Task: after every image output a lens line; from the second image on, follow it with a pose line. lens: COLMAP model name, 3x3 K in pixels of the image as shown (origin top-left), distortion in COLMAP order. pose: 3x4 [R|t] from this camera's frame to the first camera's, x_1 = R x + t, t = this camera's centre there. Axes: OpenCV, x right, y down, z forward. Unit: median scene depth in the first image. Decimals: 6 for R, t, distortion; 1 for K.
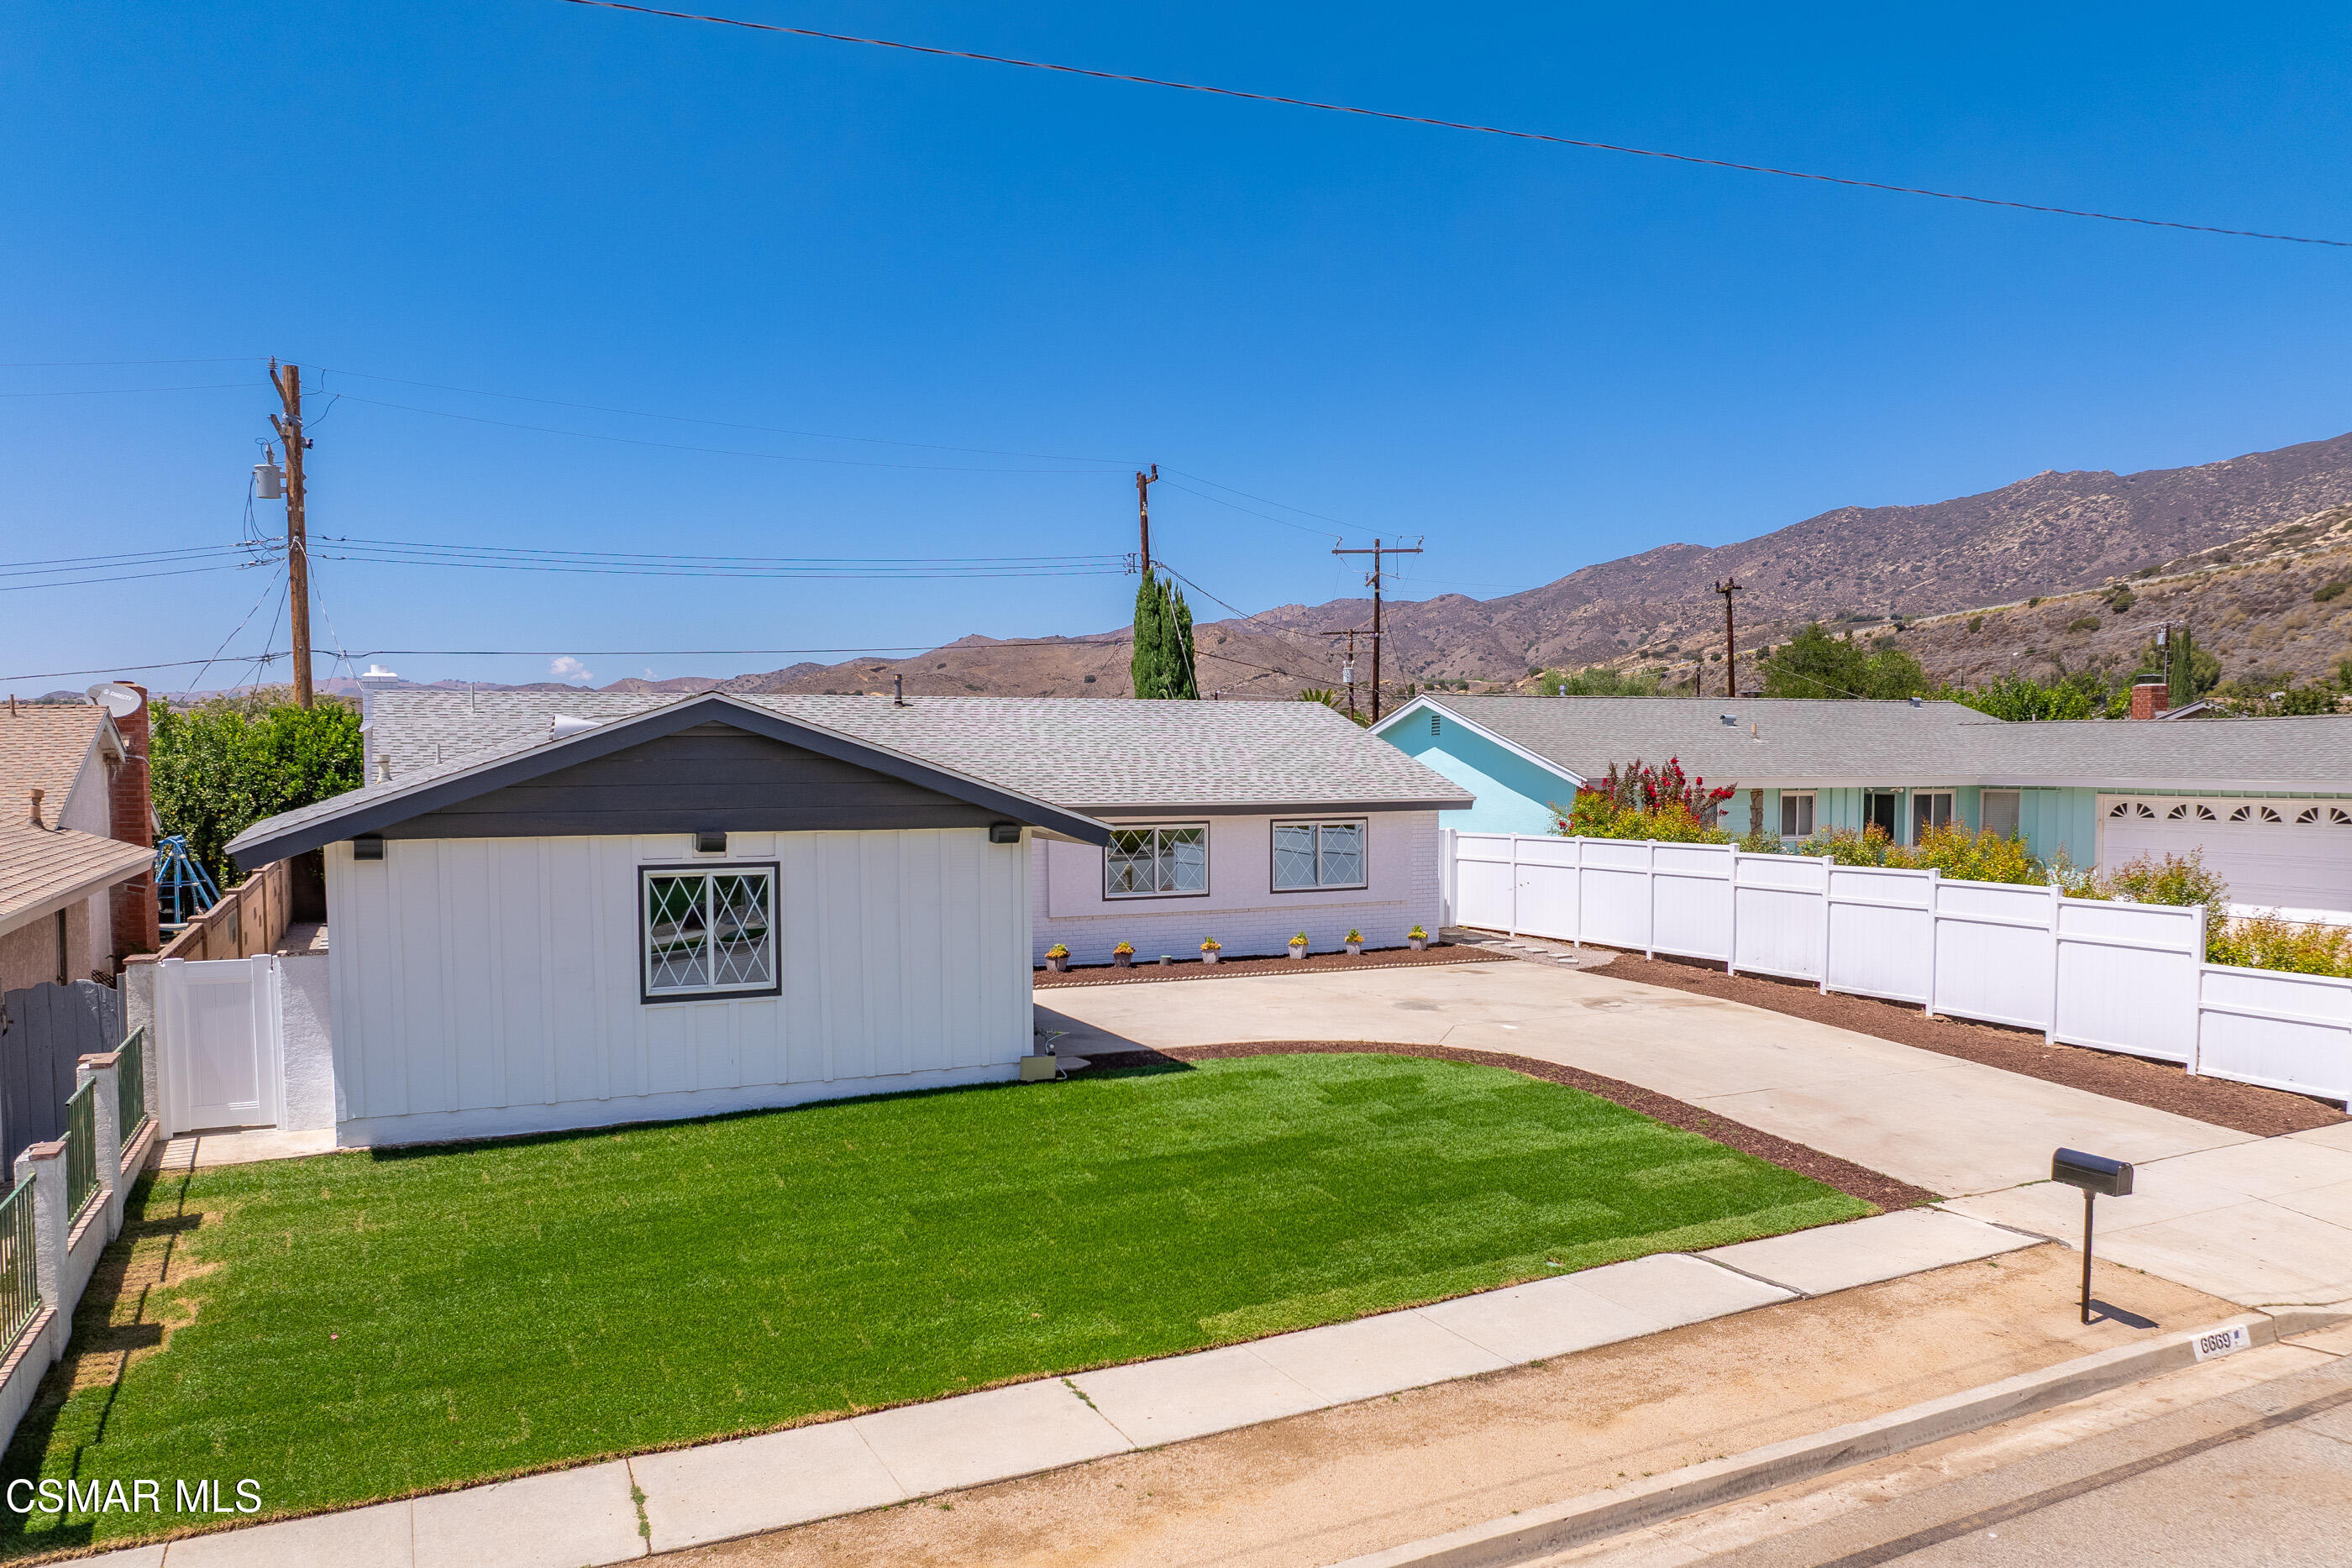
lens RADIAL K [[1650.4, 0, 1176.4], [0, 1650.4, 834.8], [0, 0, 1]] dist [-0.046065, 0.014486]
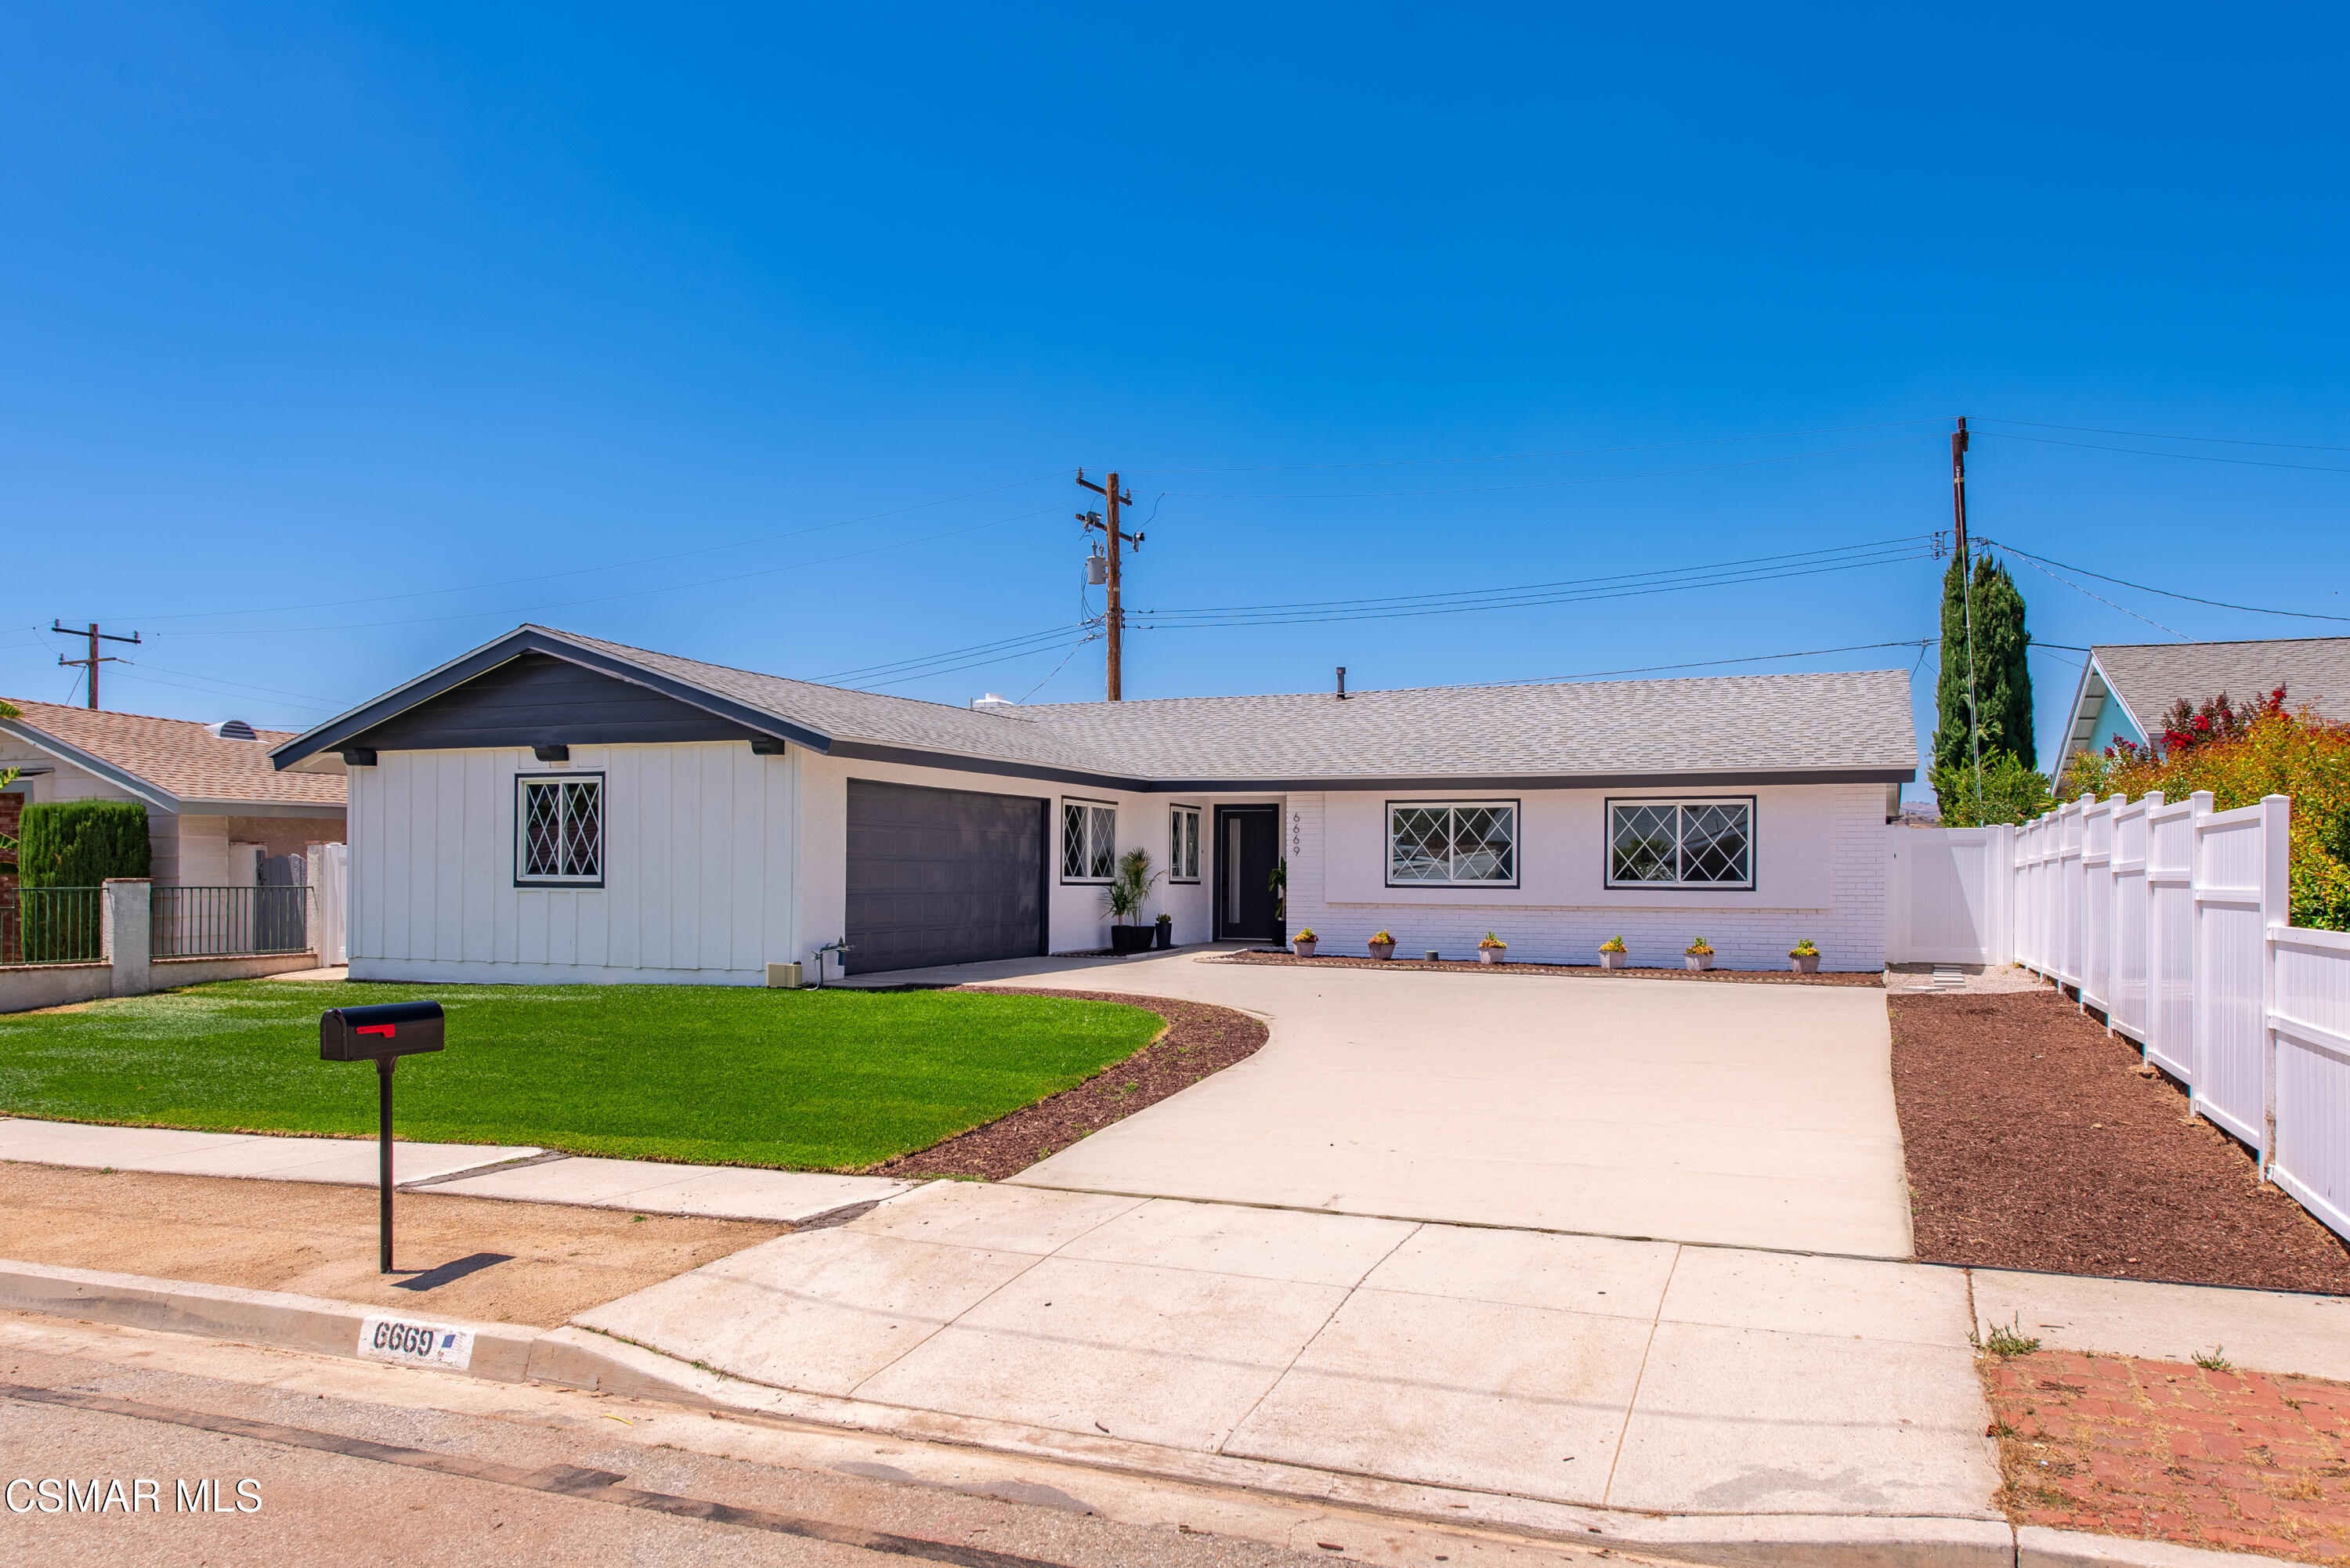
lens RADIAL K [[1594.9, 0, 1179.6], [0, 1594.9, 861.6], [0, 0, 1]] dist [0.023603, -0.011839]
pose [[0.665690, 0.001184, -0.746227, 0.863608], [-0.043461, 0.998363, -0.037186, 0.103554], [0.744961, 0.057186, 0.664652, 0.556411]]
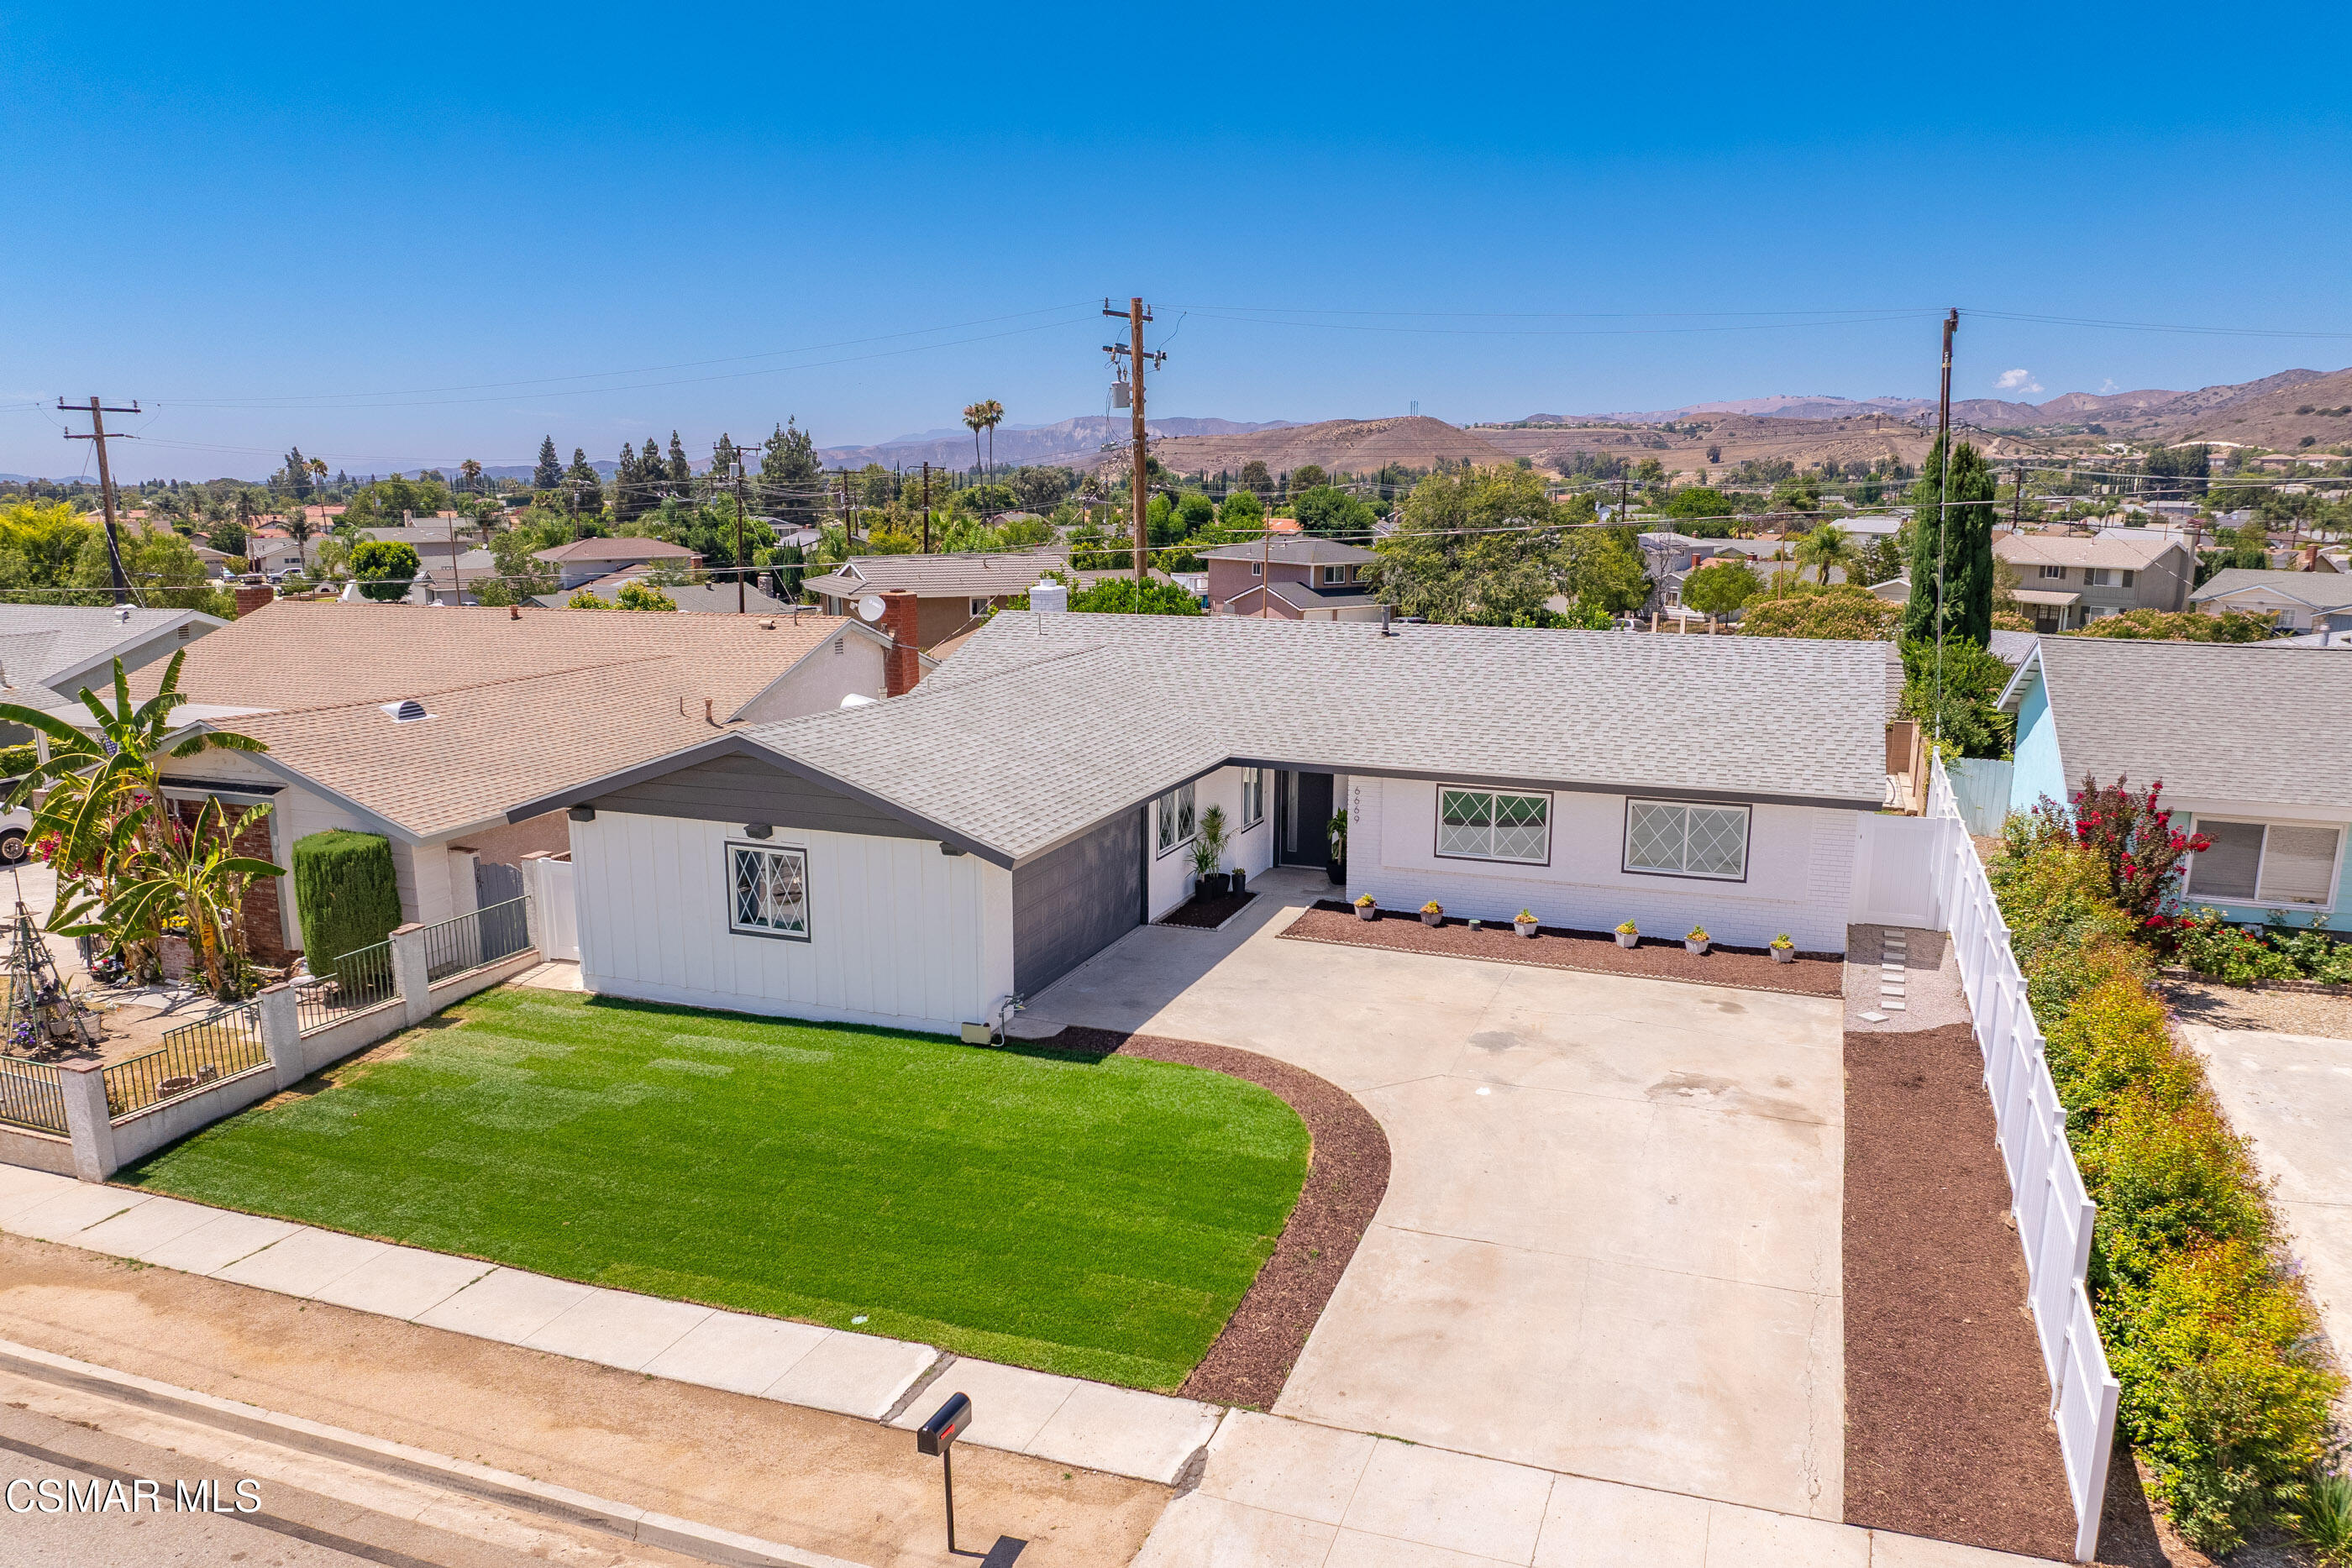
lens RADIAL K [[1650.4, 0, 1192.6], [0, 1650.4, 827.5], [0, 0, 1]] dist [-0.046065, 0.014486]
pose [[0.694666, 0.155571, -0.702308, 0.946576], [-0.038692, 0.983001, 0.179478, -0.261103], [0.718291, -0.097503, 0.688877, 0.283961]]
